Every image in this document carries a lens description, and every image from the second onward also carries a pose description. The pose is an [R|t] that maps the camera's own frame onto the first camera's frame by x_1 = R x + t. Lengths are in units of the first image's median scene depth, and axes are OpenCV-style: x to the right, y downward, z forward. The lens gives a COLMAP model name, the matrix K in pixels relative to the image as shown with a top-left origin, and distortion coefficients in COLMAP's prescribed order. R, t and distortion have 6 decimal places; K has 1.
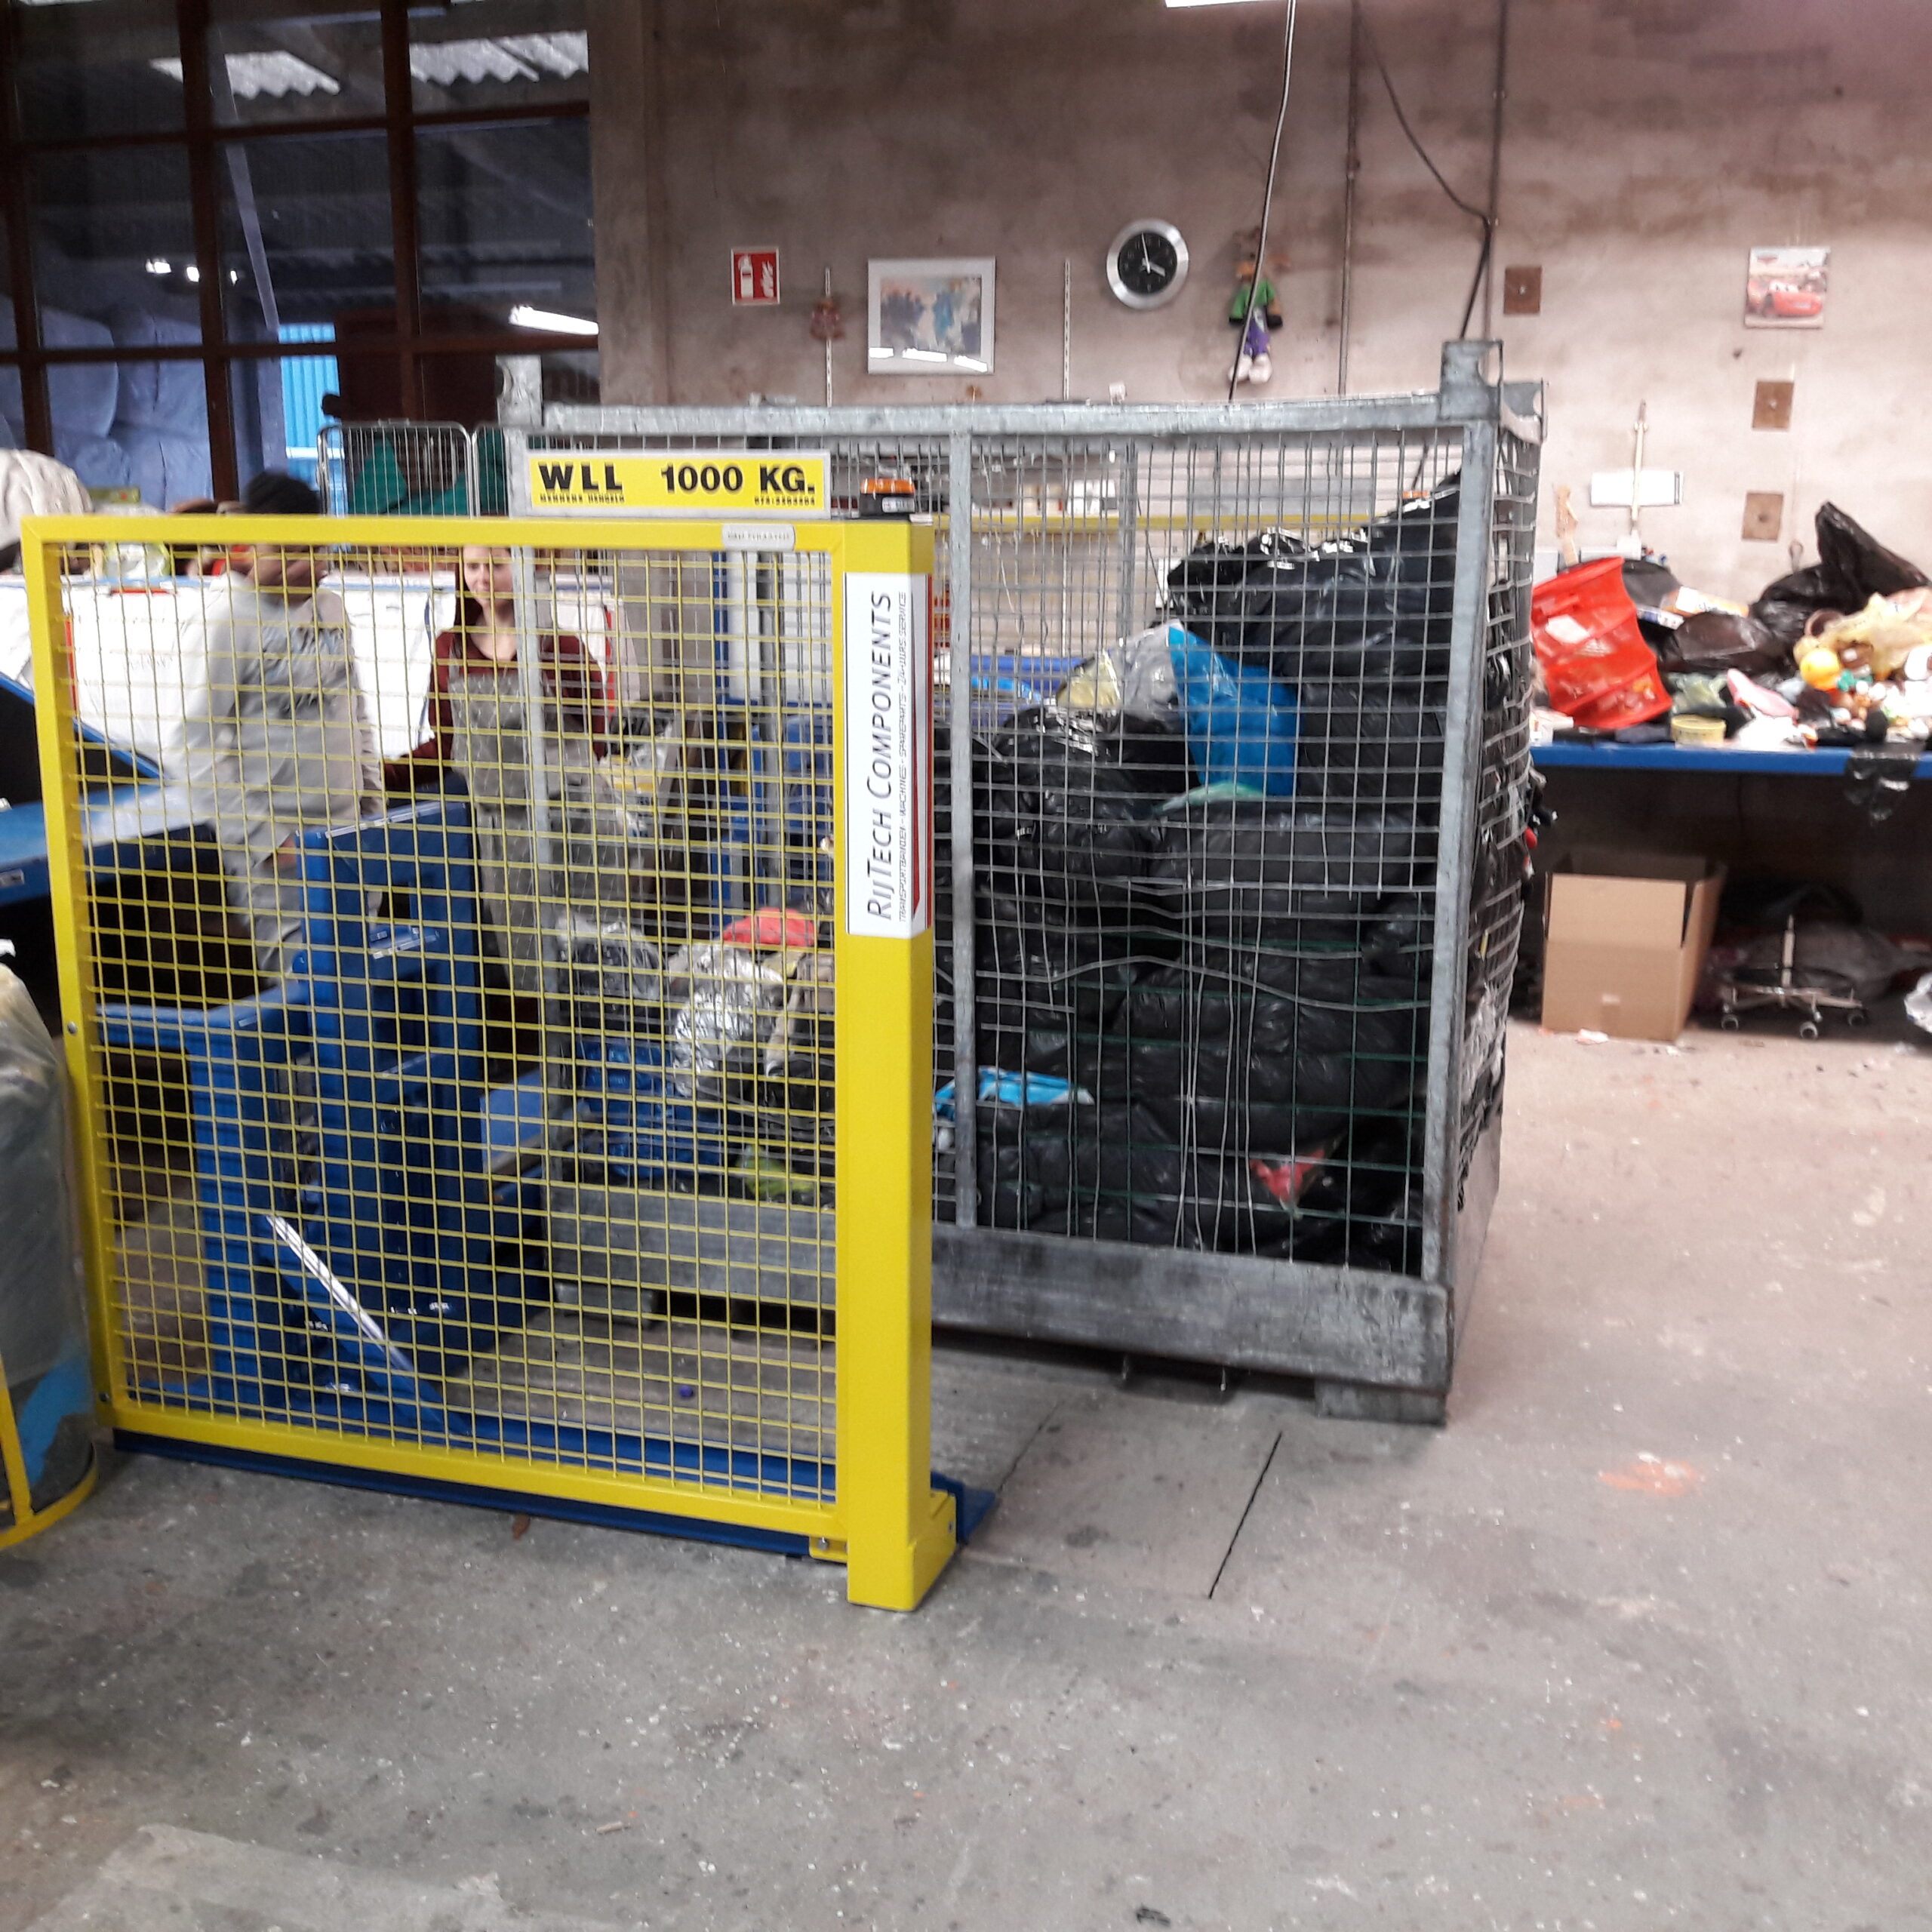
lens RADIAL K [[2100.9, 0, 965.5], [0, 2100.9, 945.9], [0, 0, 1]] dist [0.112473, -0.276892]
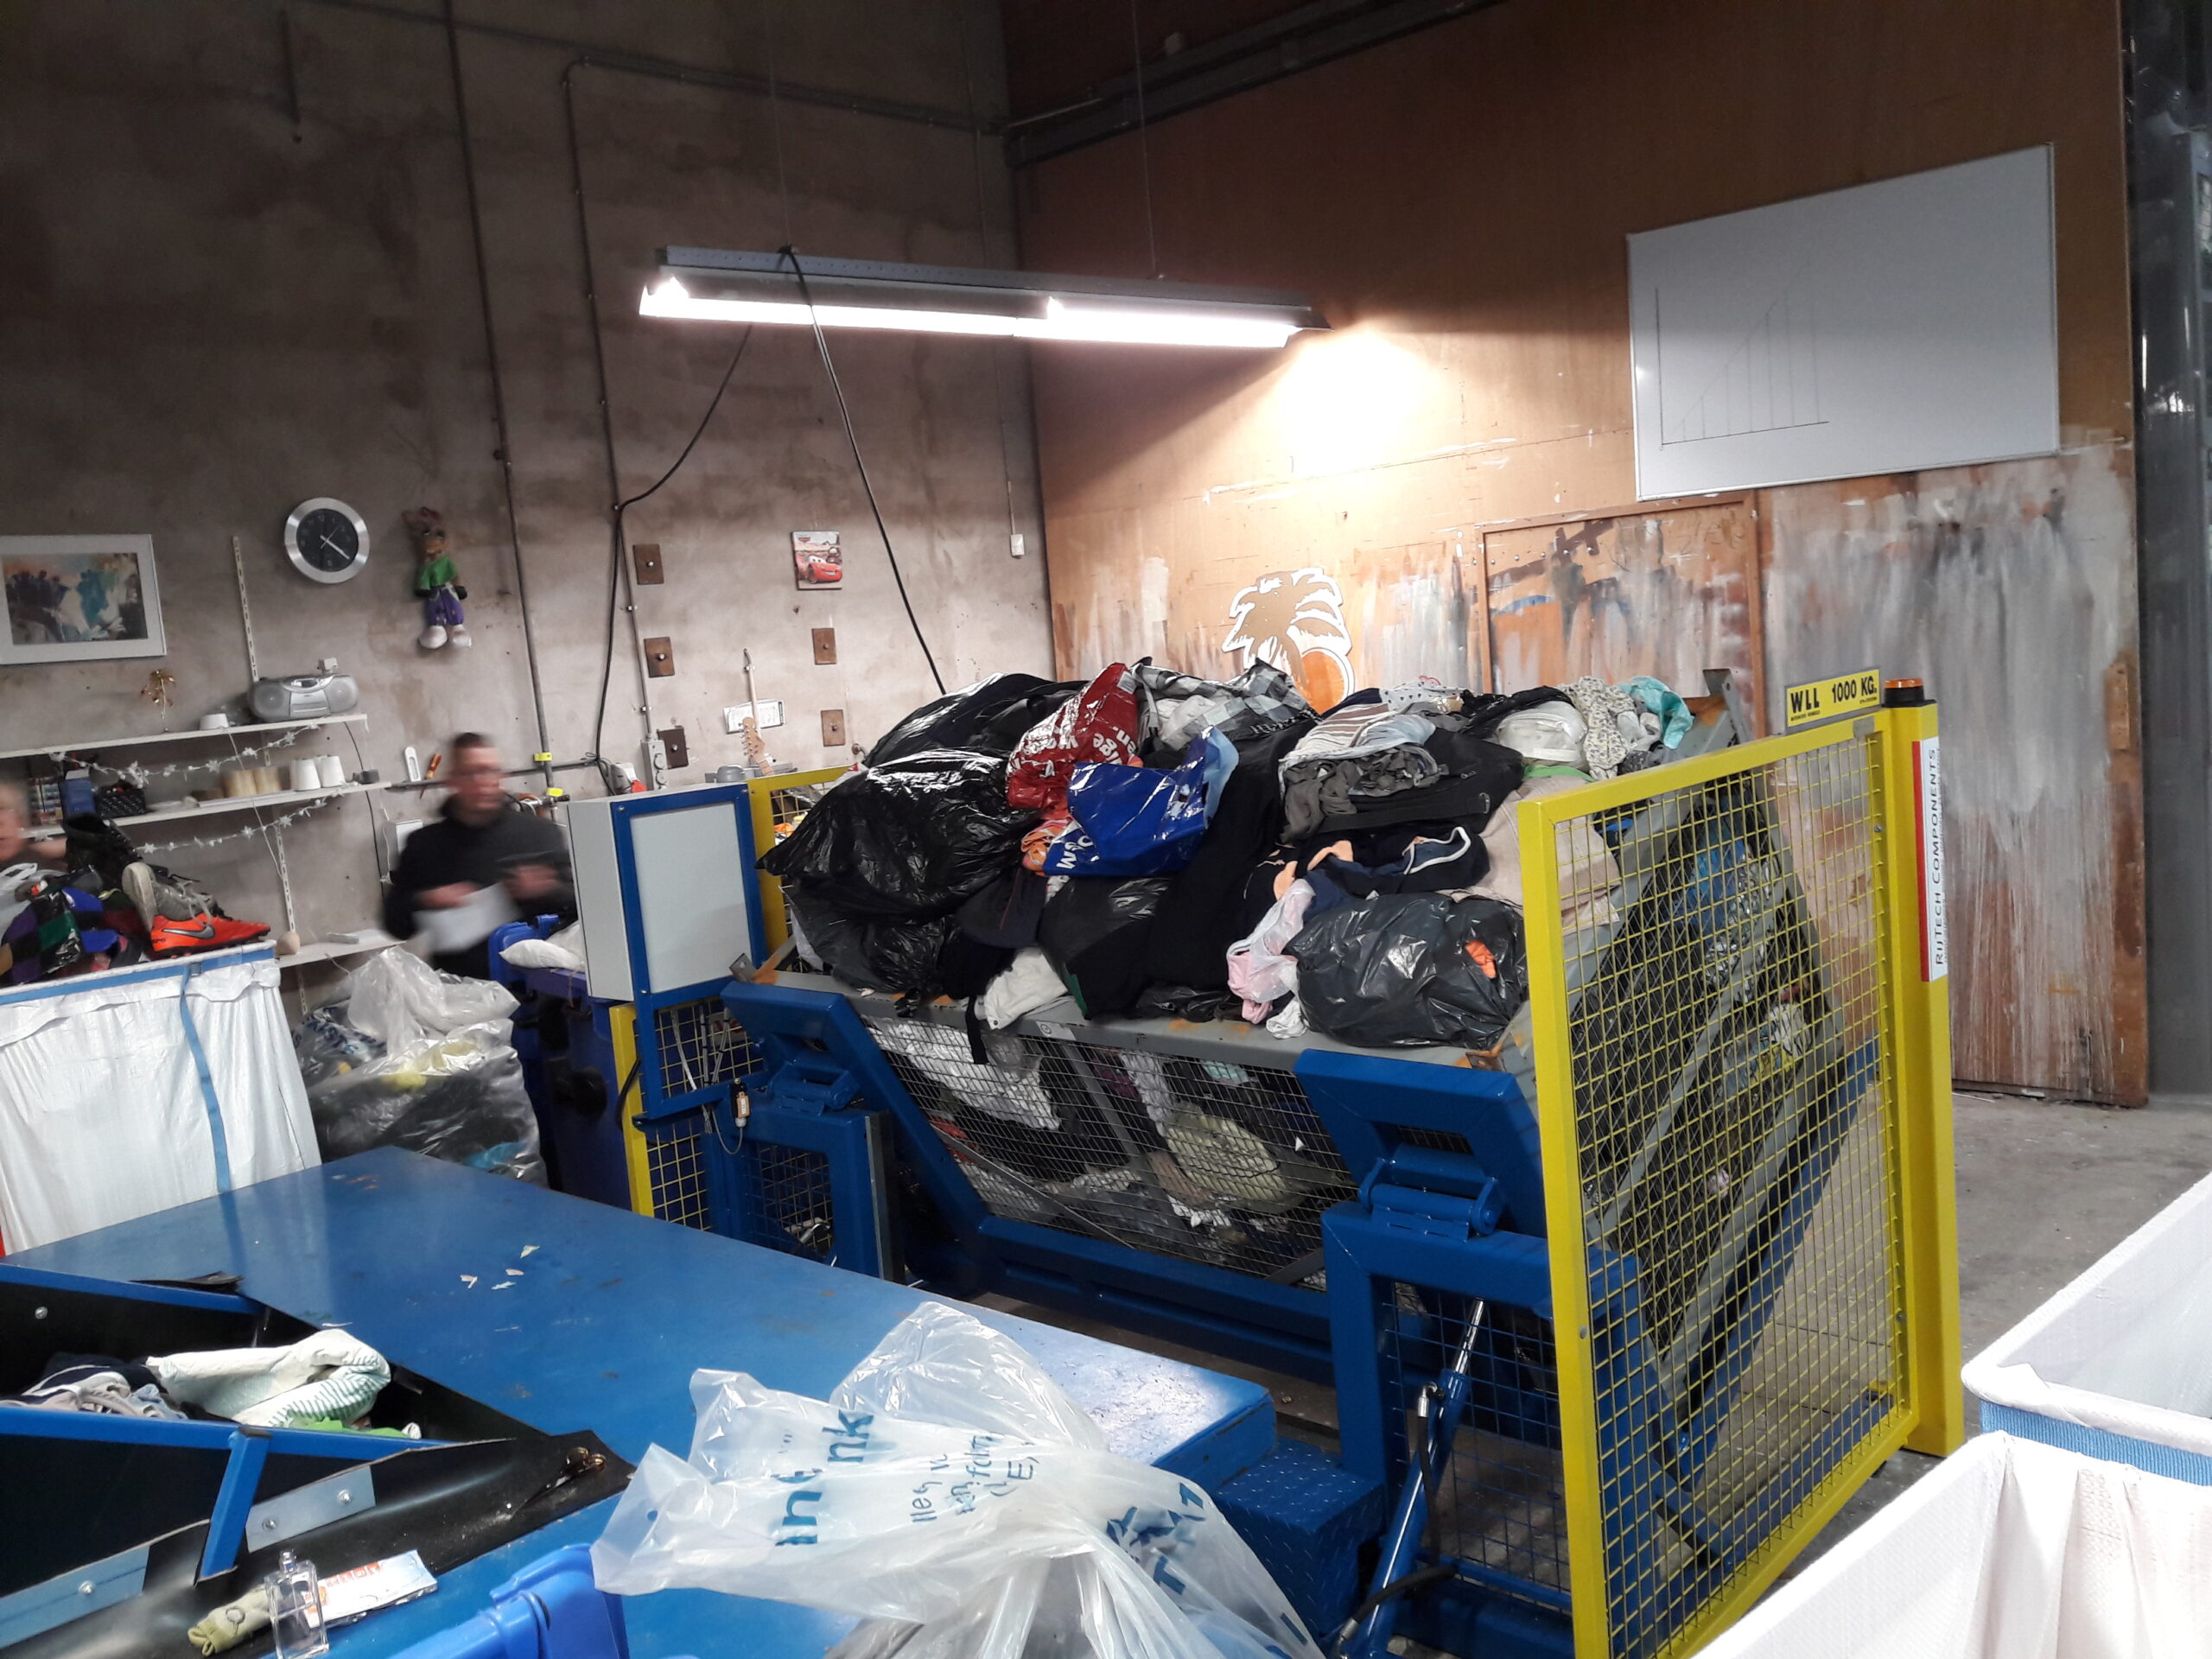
lens RADIAL K [[1813.8, 0, 1118.3], [0, 1813.8, 839.8], [0, 0, 1]] dist [0.016973, -0.050726]
pose [[0.419315, -0.144825, 0.896215, -0.638447], [0.275609, 0.960909, 0.026329, -0.130782], [-0.864994, 0.235965, 0.442839, 0.409657]]
